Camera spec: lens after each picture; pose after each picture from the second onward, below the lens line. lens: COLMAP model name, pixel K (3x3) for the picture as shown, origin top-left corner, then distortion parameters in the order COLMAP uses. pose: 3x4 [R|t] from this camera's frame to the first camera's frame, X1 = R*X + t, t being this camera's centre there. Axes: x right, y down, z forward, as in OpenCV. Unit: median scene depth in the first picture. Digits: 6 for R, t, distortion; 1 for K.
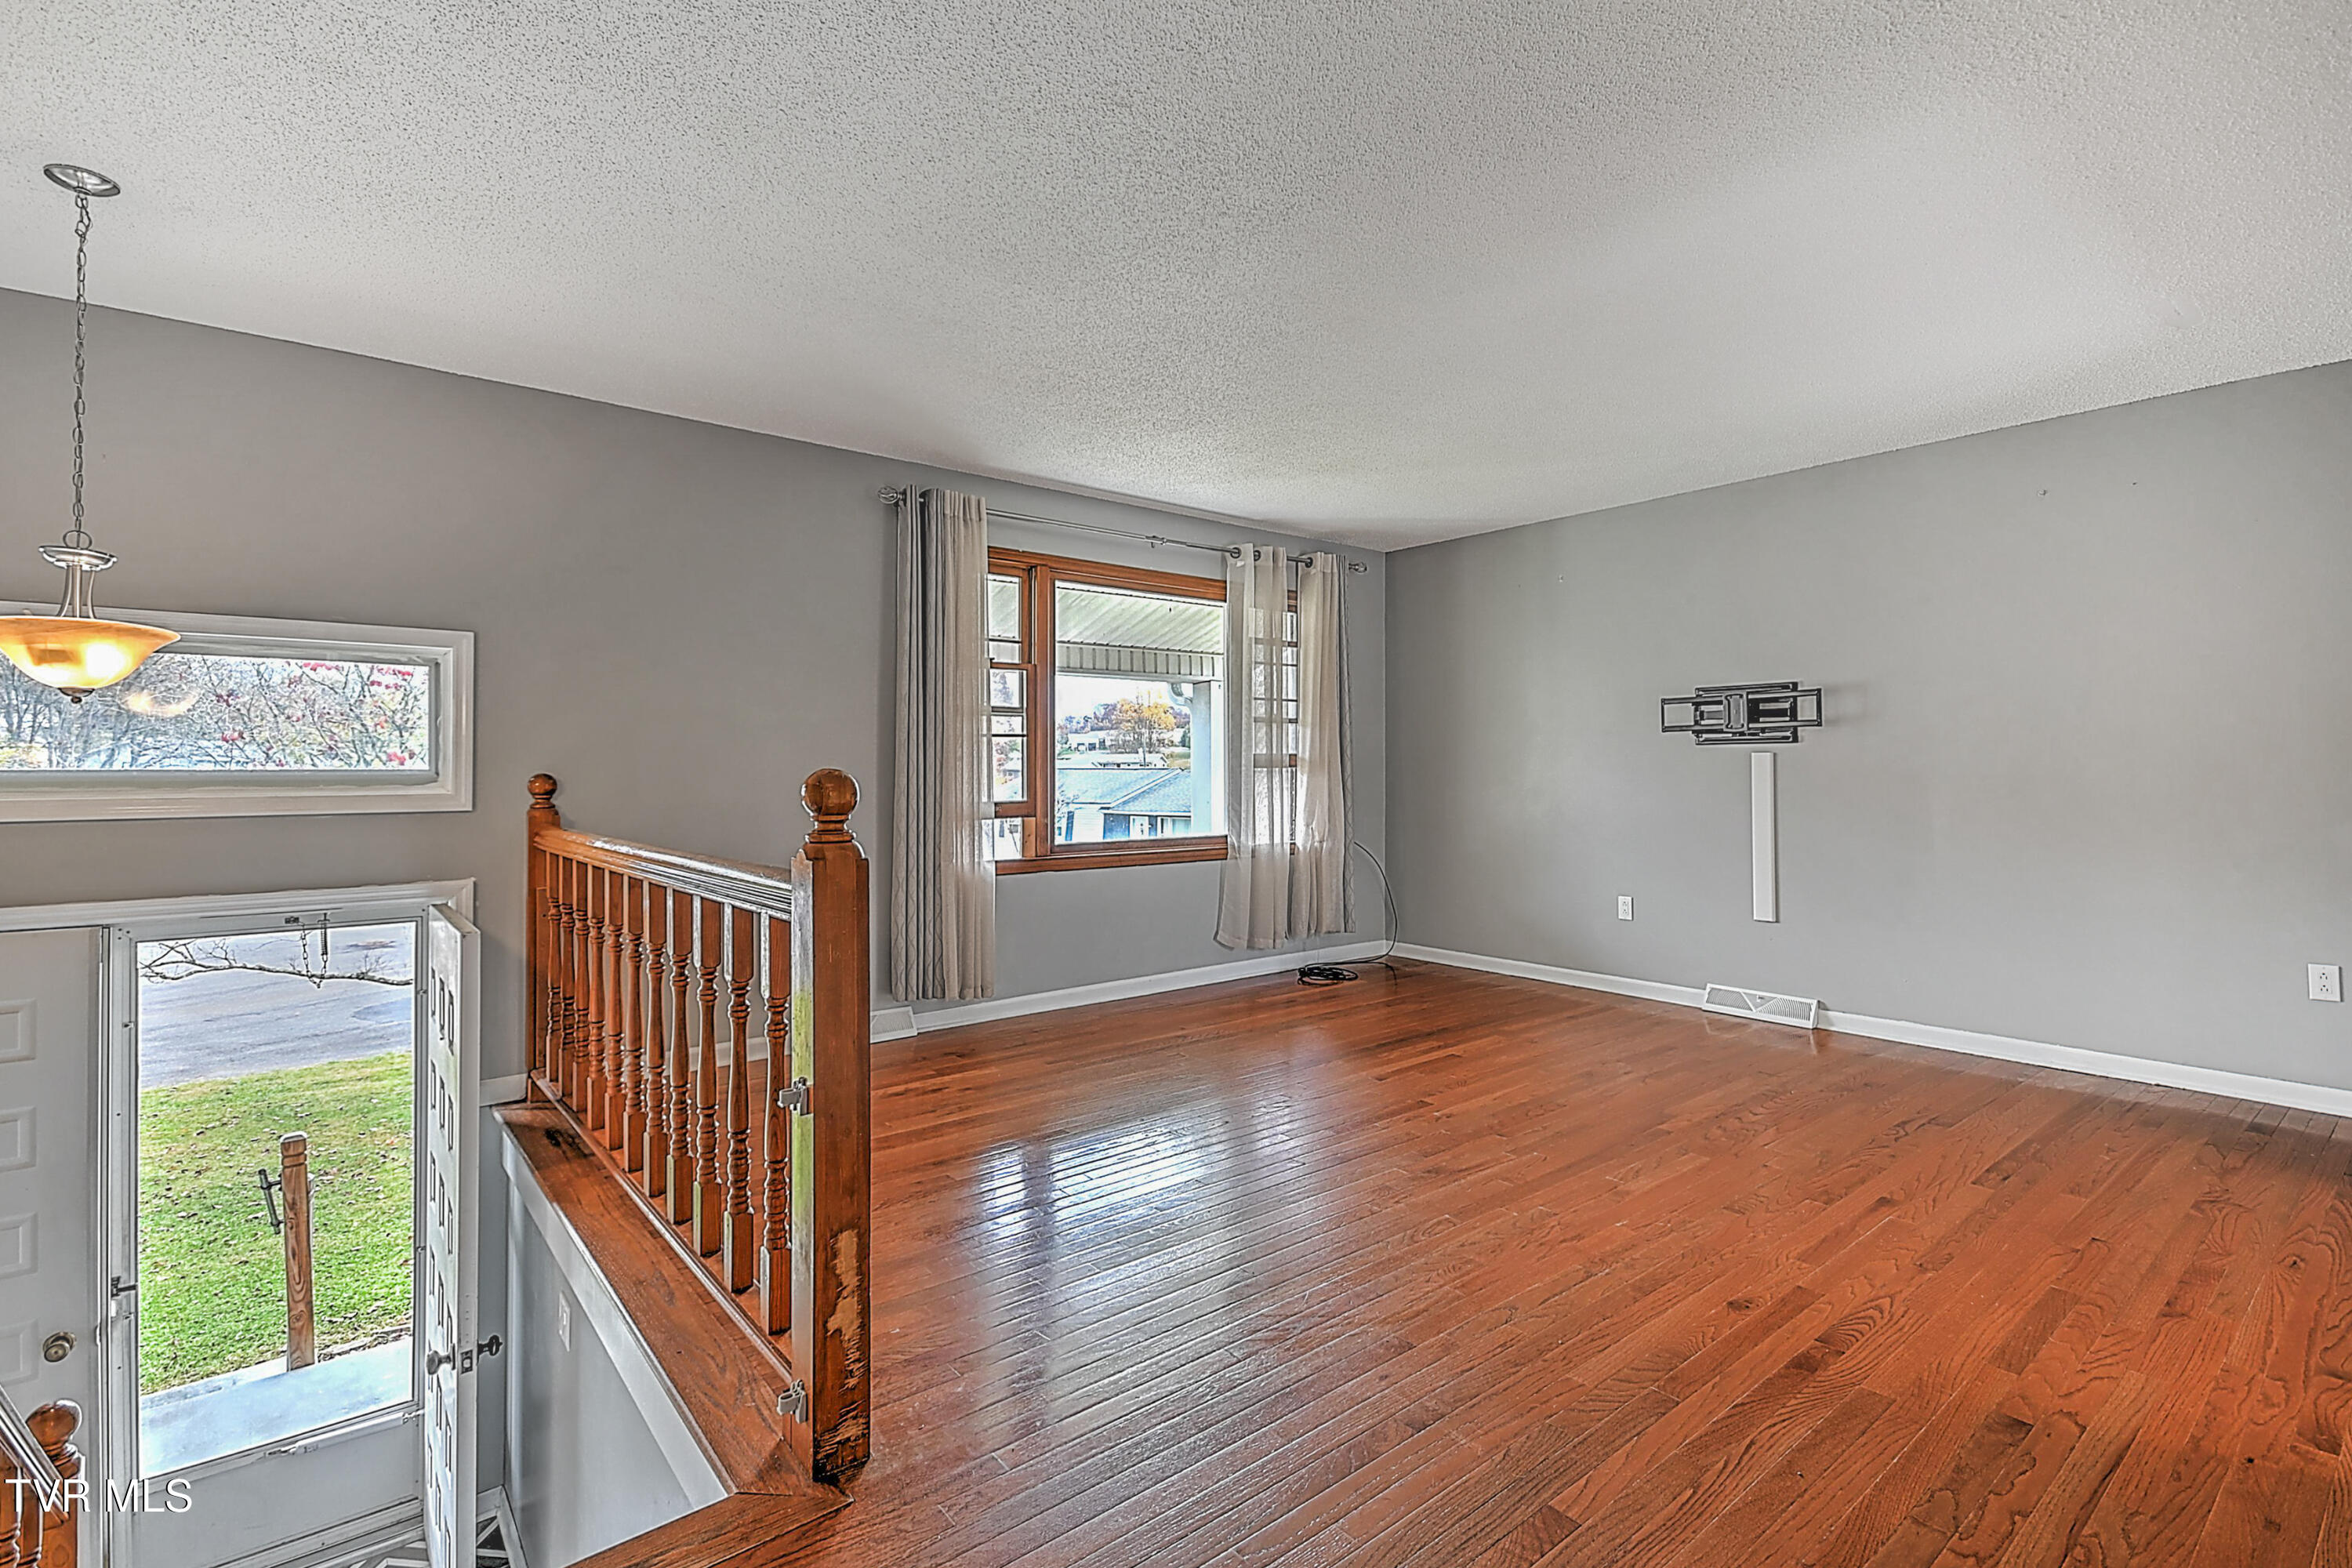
lens RADIAL K [[1063.4, 0, 1170.8], [0, 1063.4, 778.8], [0, 0, 1]] dist [0.029041, -0.010547]
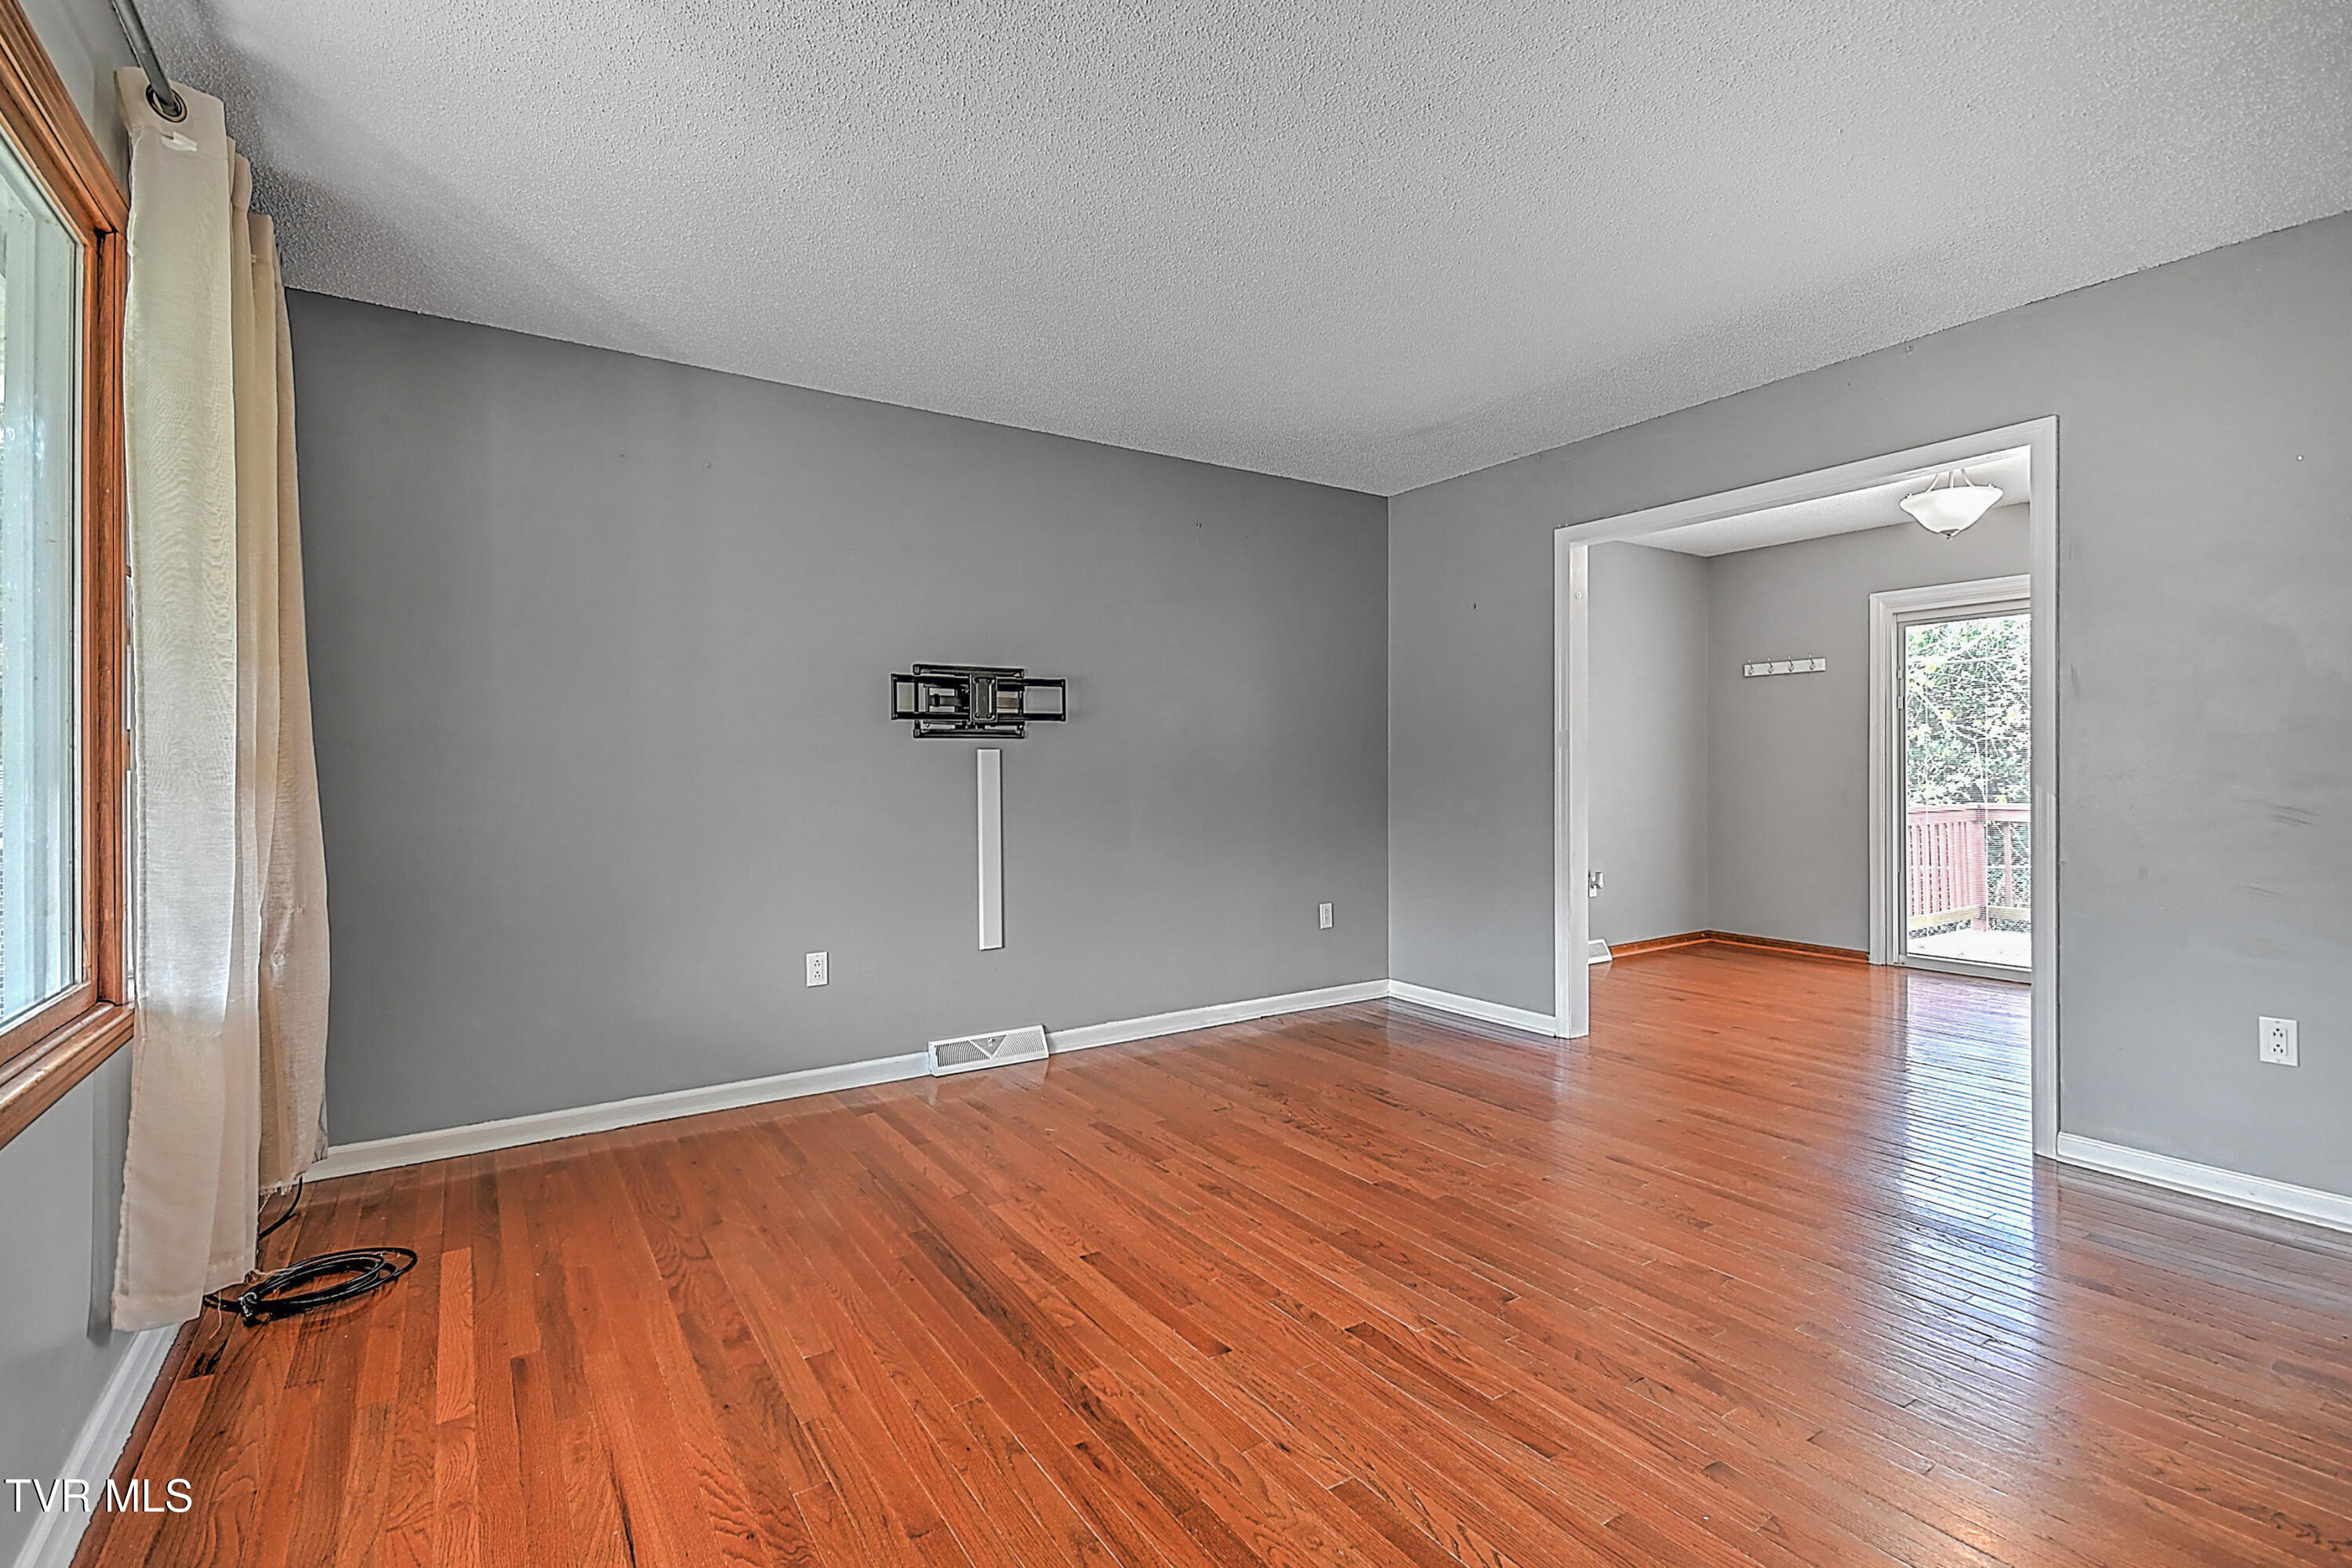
lens RADIAL K [[1063.4, 0, 1170.8], [0, 1063.4, 778.8], [0, 0, 1]] dist [0.029041, -0.010547]
pose [[0.100086, -0.006353, 0.994958, -0.276352], [0.014118, 0.999888, 0.004964, -0.003510], [-0.994879, 0.013550, 0.100165, 0.803954]]
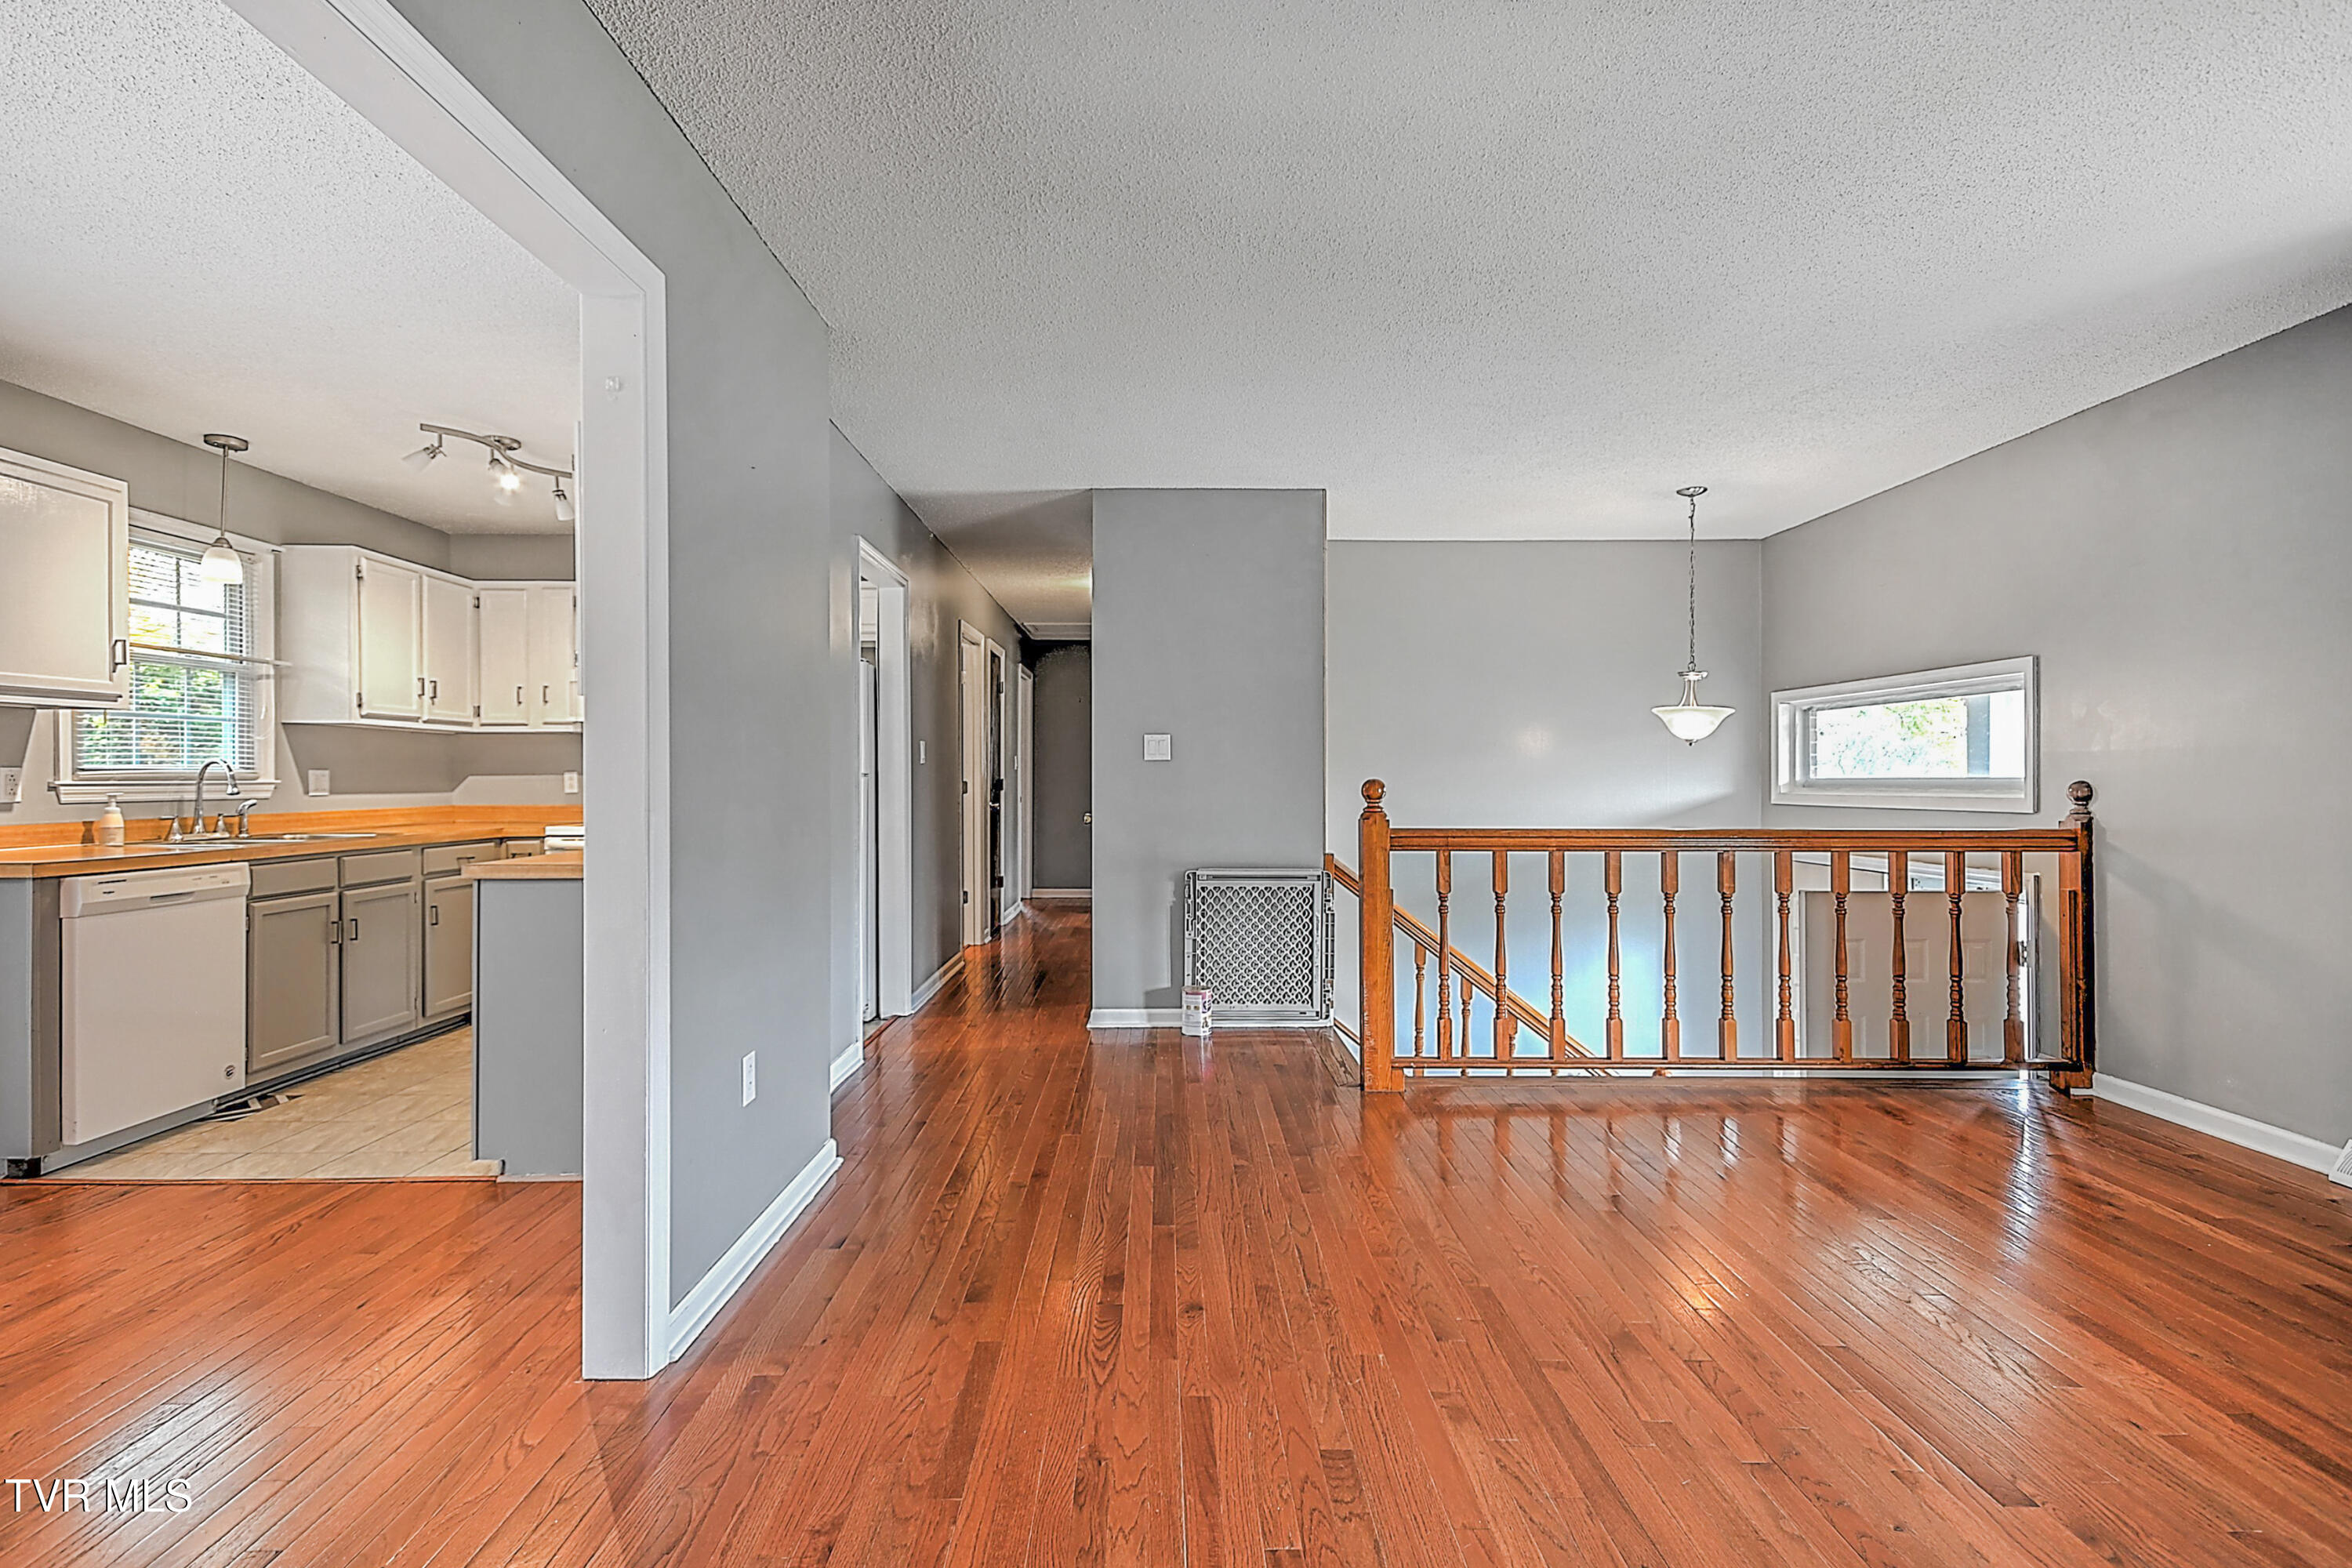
lens RADIAL K [[1107.4, 0, 1154.3], [0, 1107.4, 784.1], [0, 0, 1]] dist [0.026192, -0.009055]
pose [[-0.634069, 0.005362, -0.773258, 0.655296], [-0.003913, 0.999941, 0.010142, -0.007292], [0.773266, 0.009457, -0.634011, 0.786938]]
